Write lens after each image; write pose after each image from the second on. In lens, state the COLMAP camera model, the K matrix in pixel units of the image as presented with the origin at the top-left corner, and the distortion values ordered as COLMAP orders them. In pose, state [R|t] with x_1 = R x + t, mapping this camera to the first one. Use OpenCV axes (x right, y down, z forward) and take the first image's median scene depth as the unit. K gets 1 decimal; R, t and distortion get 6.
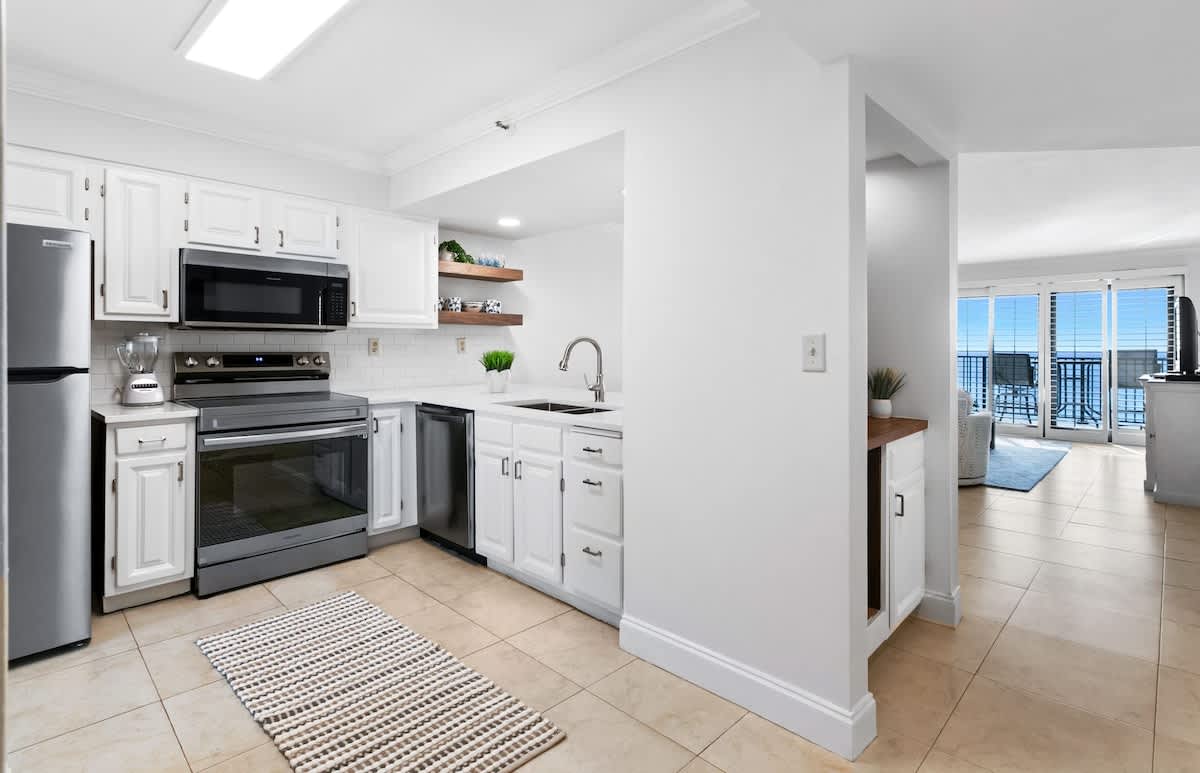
lens RADIAL K [[571.5, 0, 662.0], [0, 571.5, 352.4], [0, 0, 1]] dist [0.011817, -0.000080]
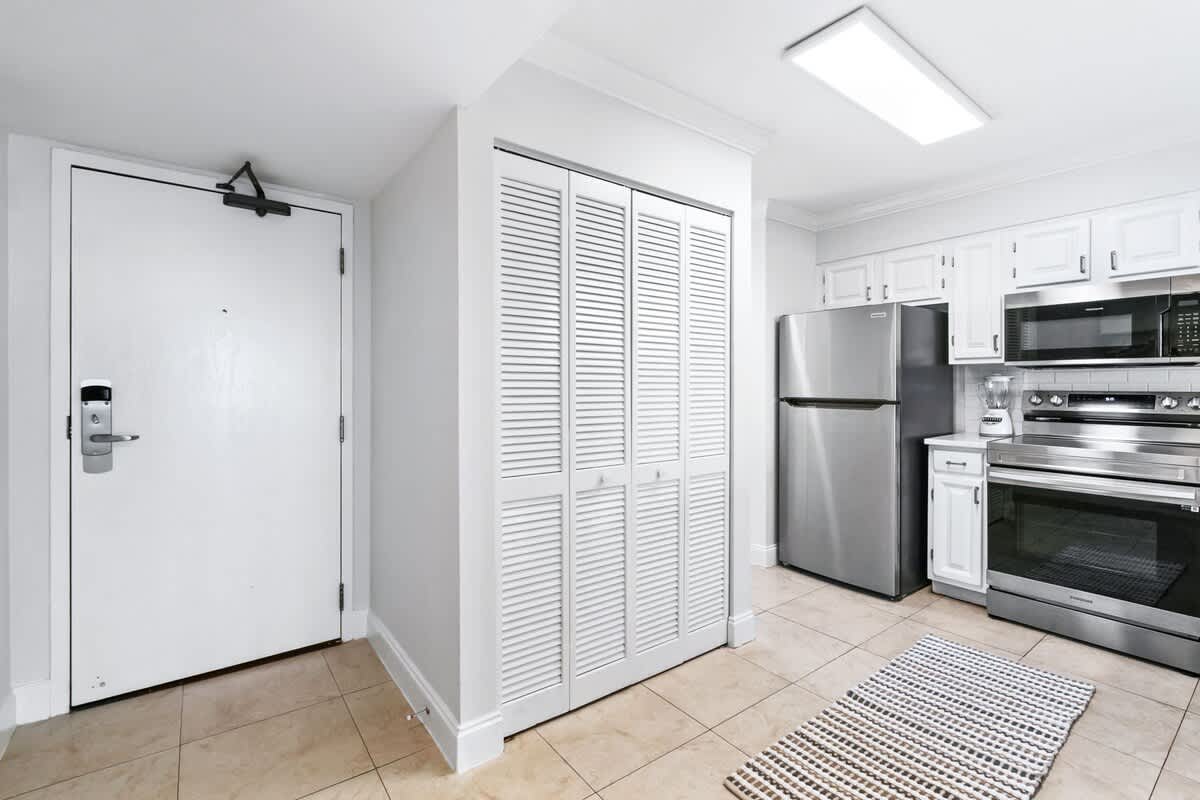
lens RADIAL K [[555.9, 0, 589.6], [0, 555.9, 383.4], [0, 0, 1]] dist [0.003518, -0.000646]
pose [[-0.207863, -0.005753, -0.978141, 0.405725], [-0.011435, 0.999929, -0.003451, -0.000544], [0.978091, 0.010468, -0.207914, 0.496642]]
